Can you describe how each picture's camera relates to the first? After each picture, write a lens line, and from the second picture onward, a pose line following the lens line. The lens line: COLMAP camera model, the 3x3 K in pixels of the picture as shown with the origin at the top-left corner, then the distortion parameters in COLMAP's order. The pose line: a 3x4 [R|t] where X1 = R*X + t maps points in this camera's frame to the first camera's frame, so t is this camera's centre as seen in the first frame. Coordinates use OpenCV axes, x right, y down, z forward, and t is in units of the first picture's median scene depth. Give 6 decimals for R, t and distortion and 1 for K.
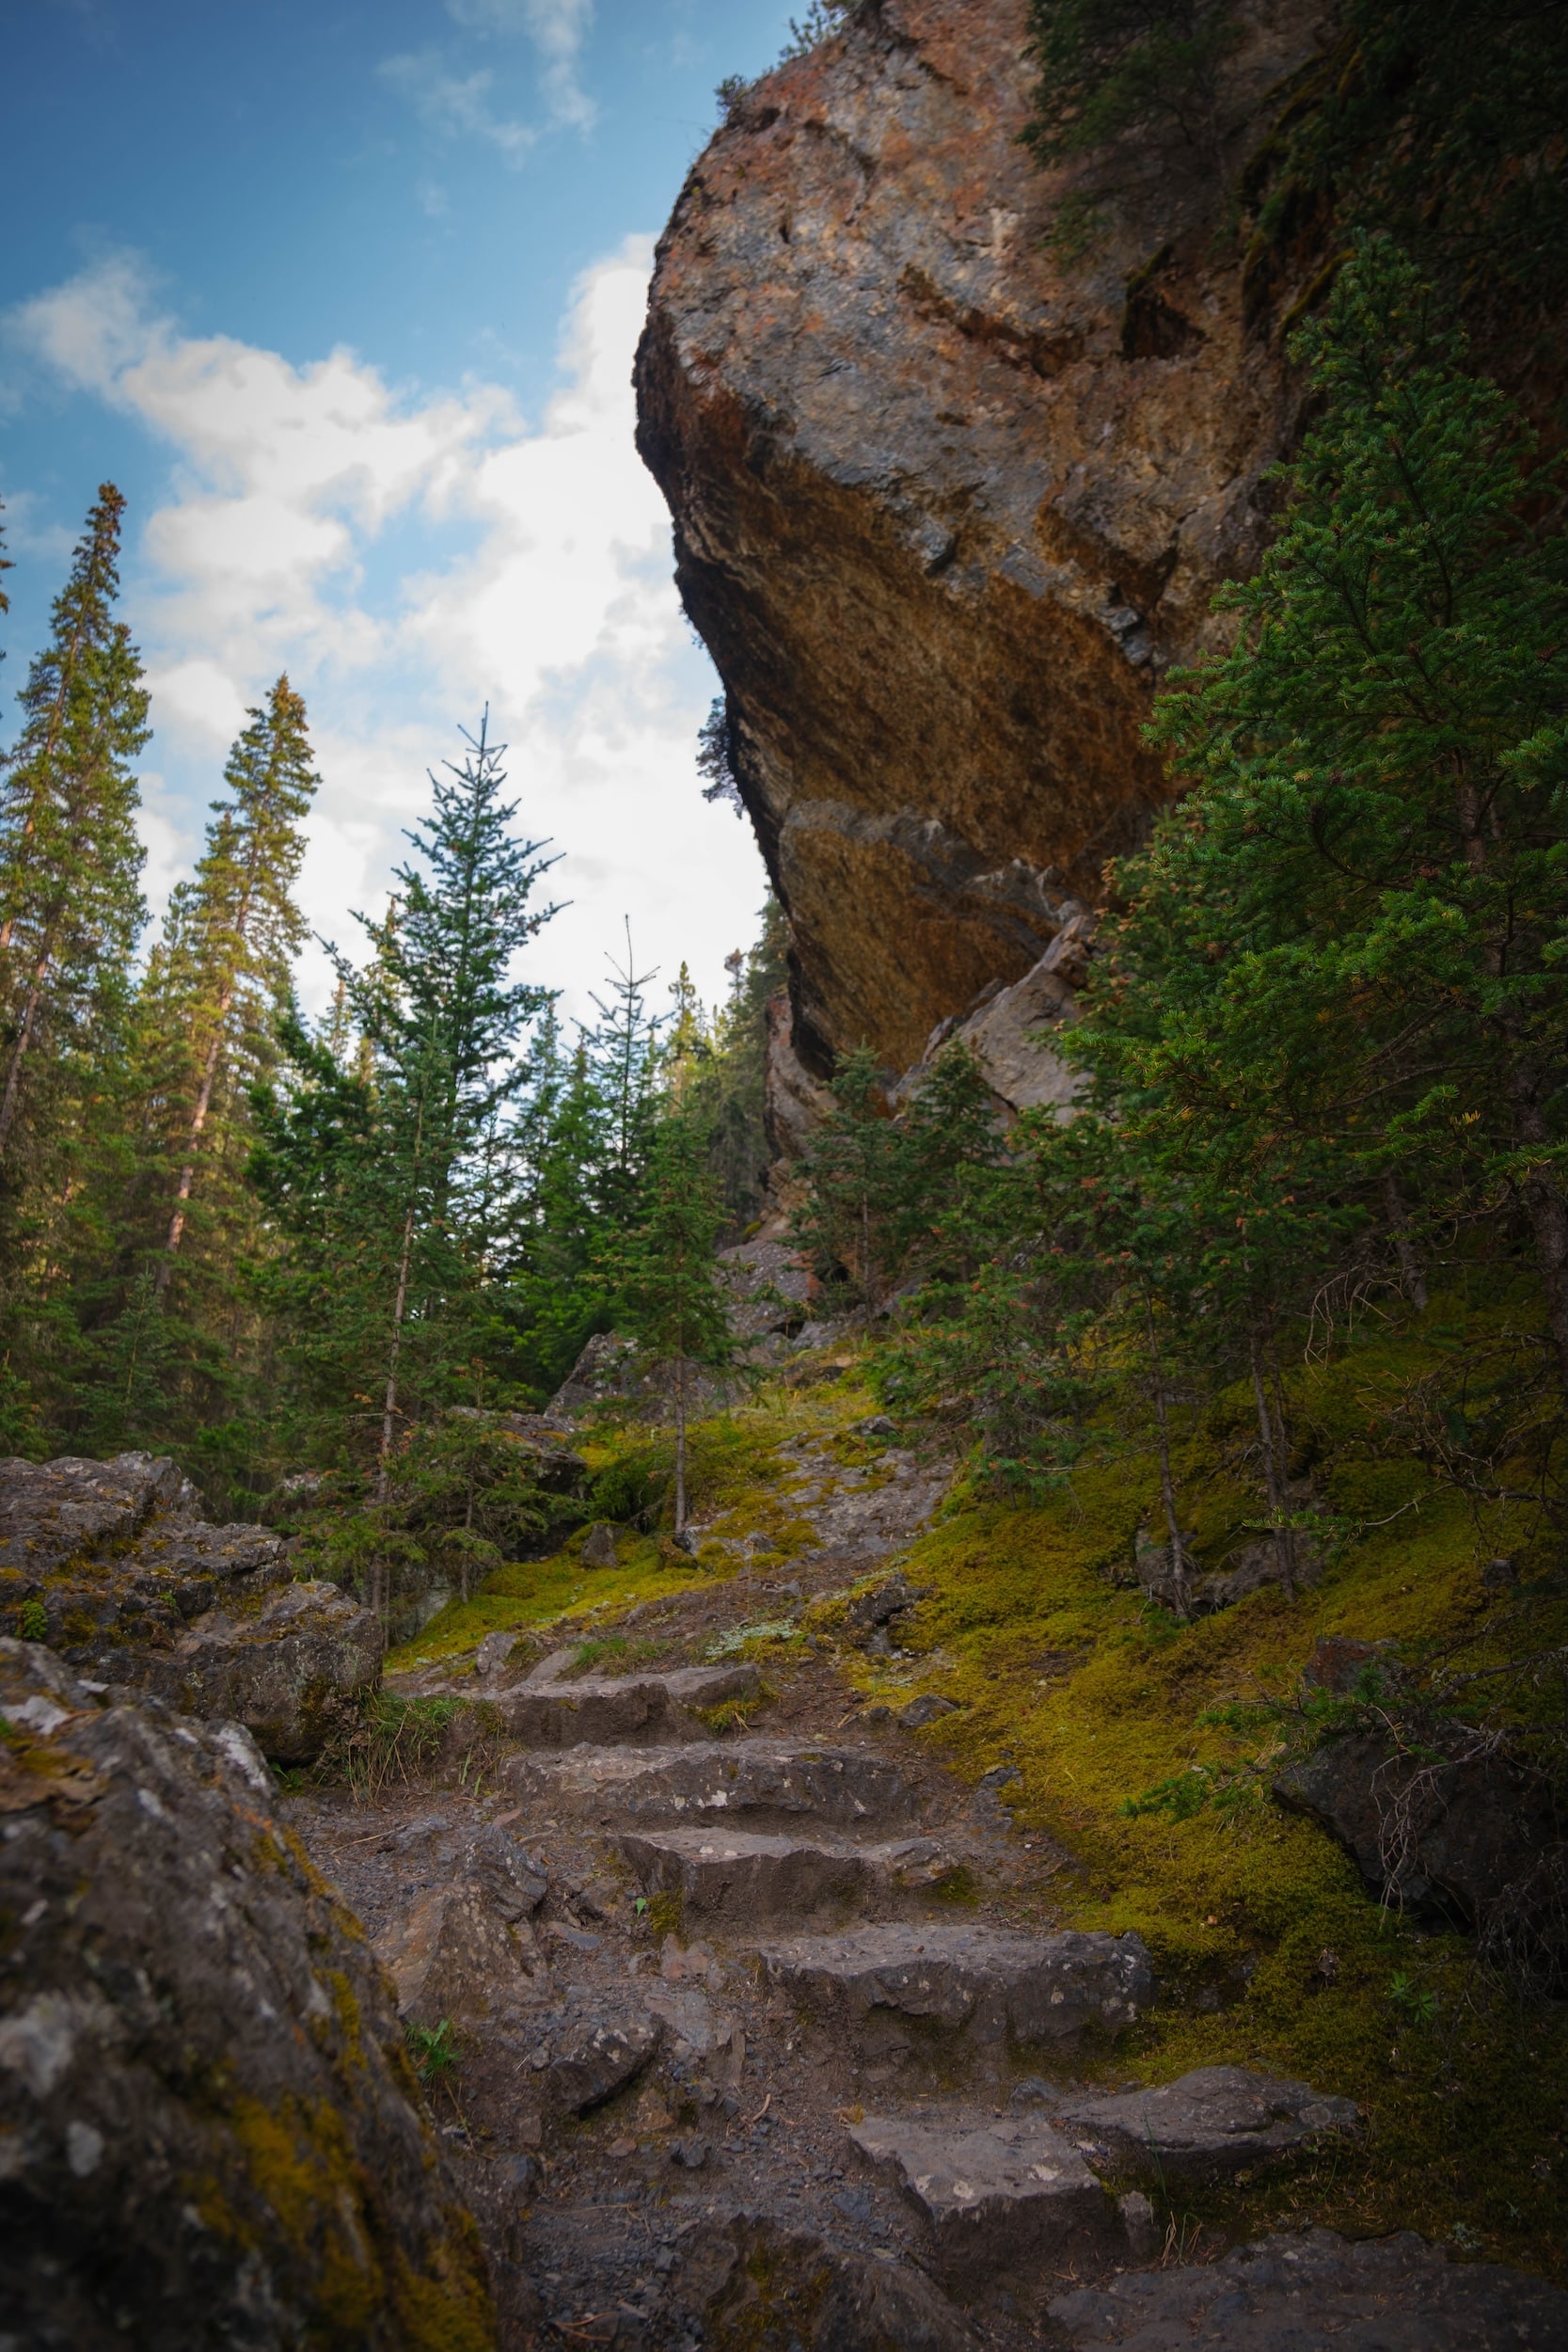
lens RADIAL K [[1596.1, 0, 783.8], [0, 1596.1, 1196.3], [0, 0, 1]] dist [-0.028755, 0.005048]
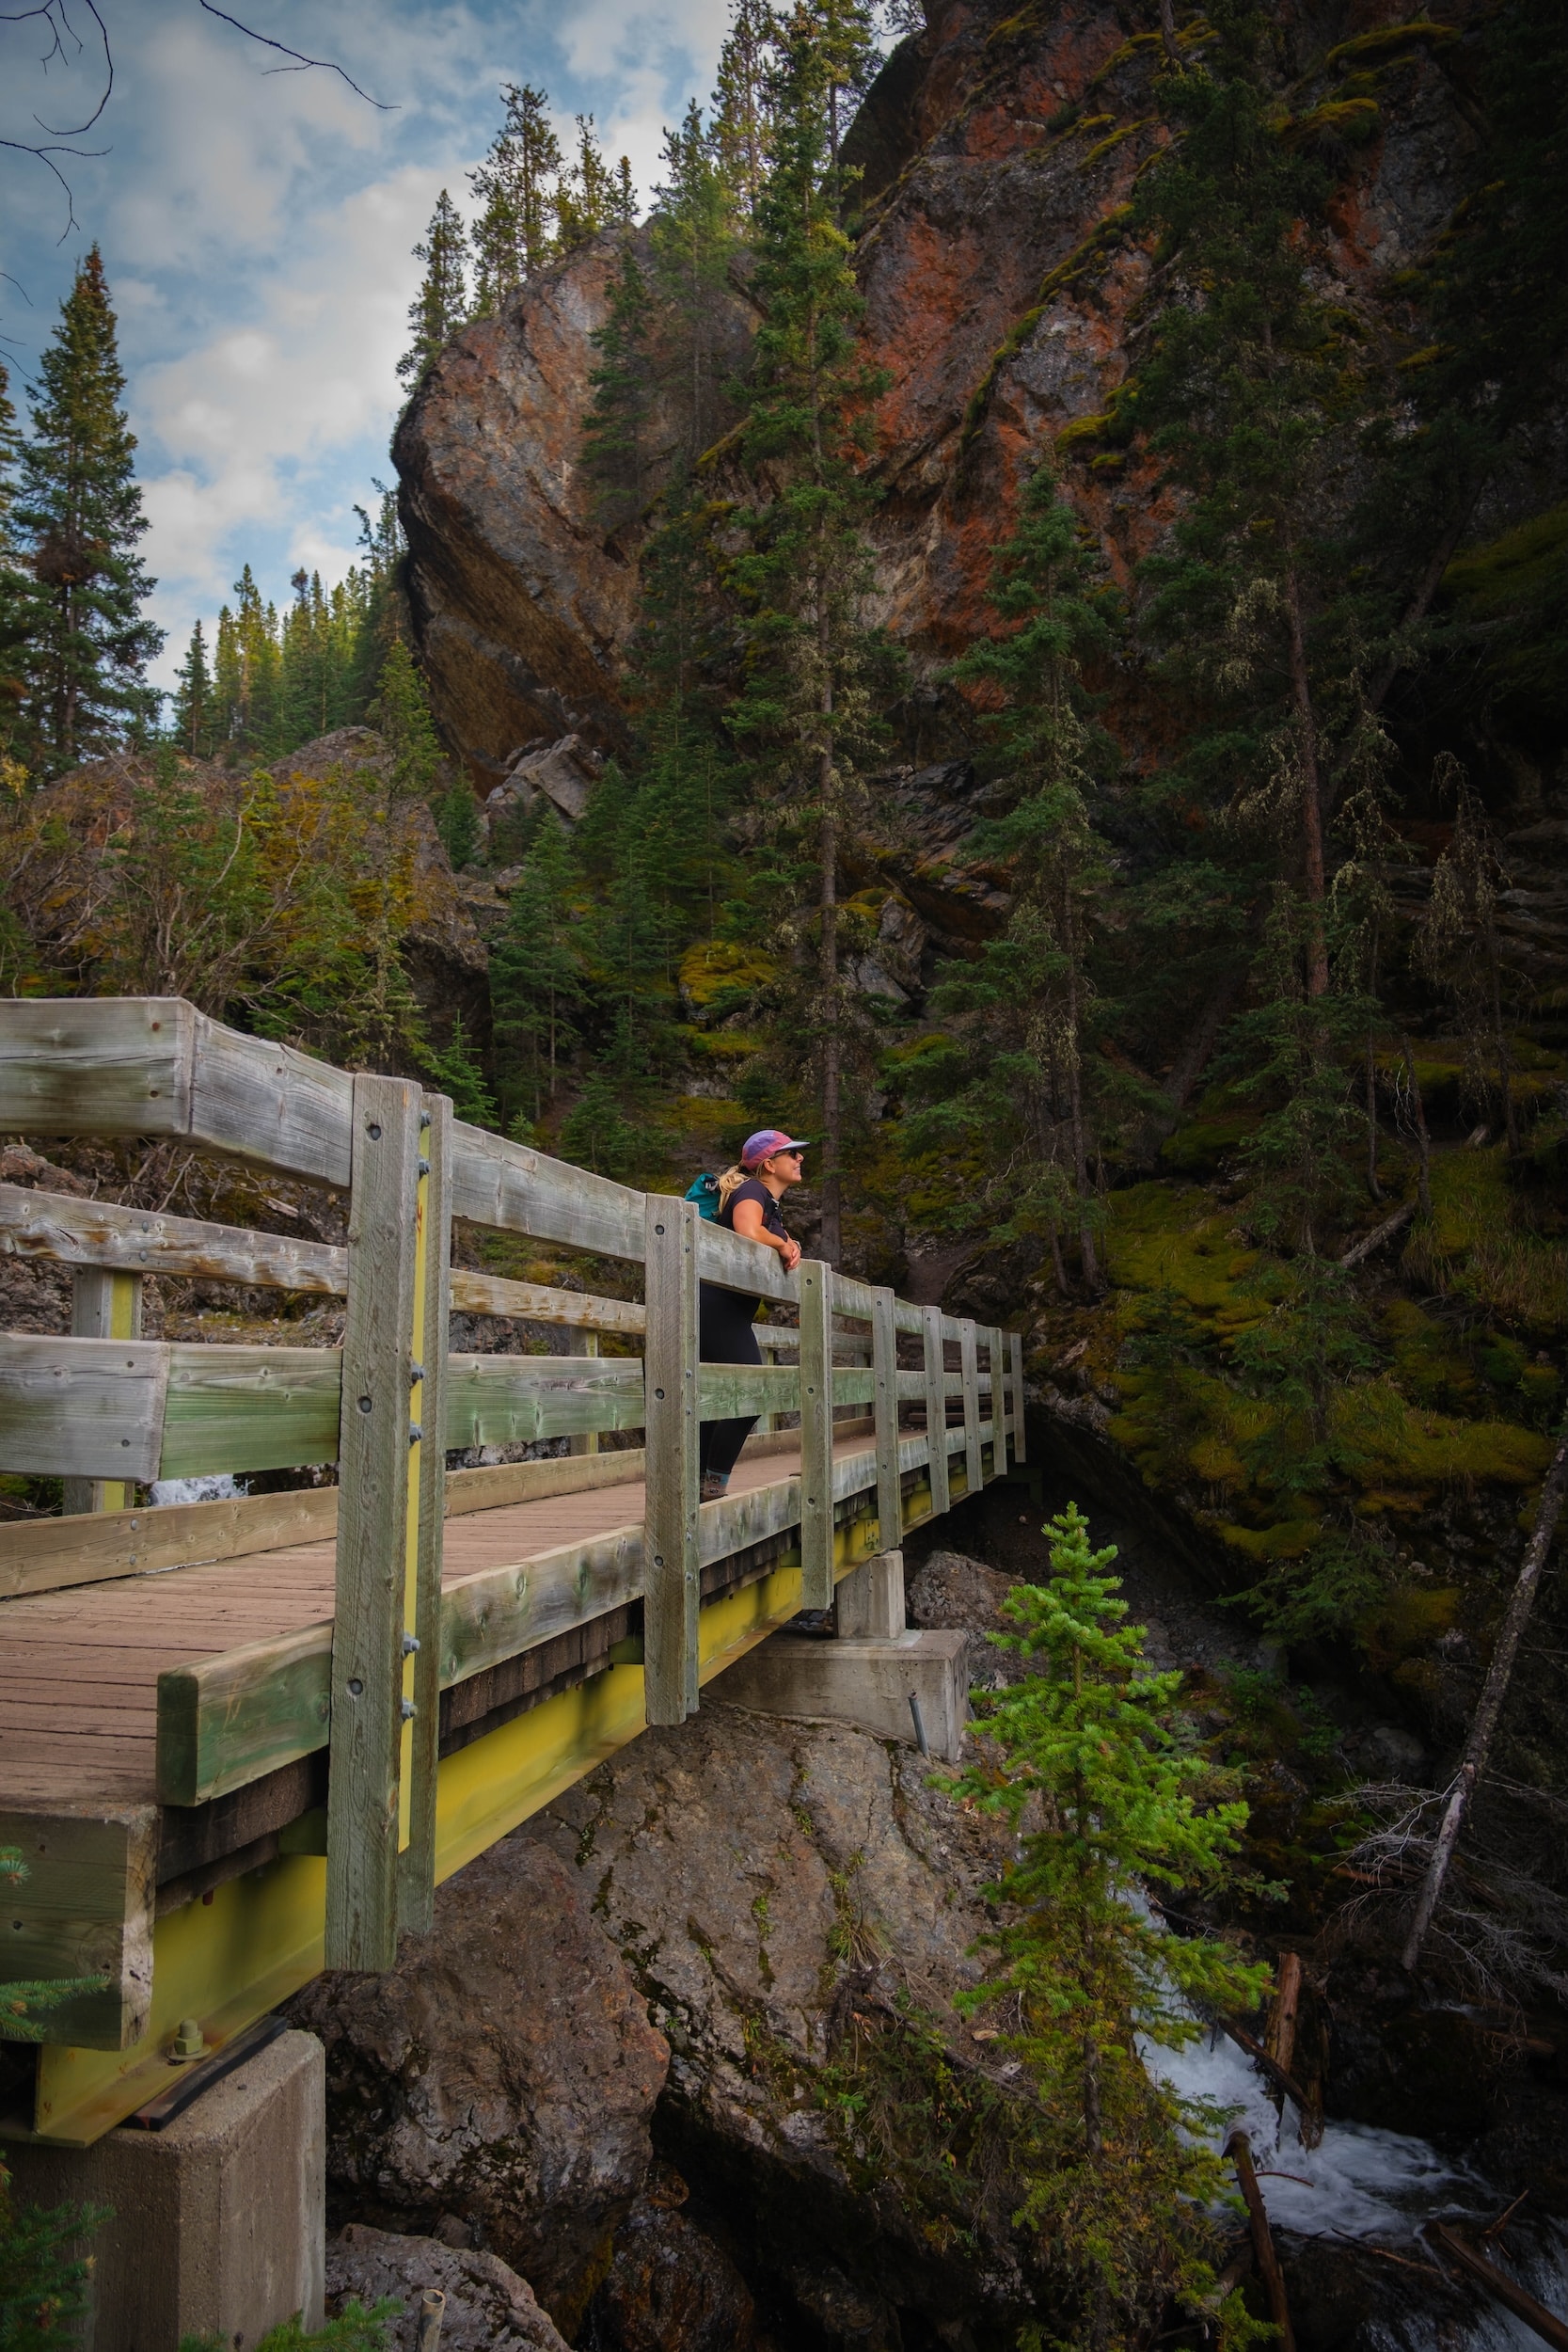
lens RADIAL K [[1596.1, 0, 783.8], [0, 1596.1, 1196.3], [0, 0, 1]] dist [-0.028755, 0.005048]
pose [[0.943797, 0.006916, 0.330454, -0.399602], [-0.093234, 0.964752, 0.246090, -0.103983], [-0.317104, -0.263069, 0.911175, -1.928681]]
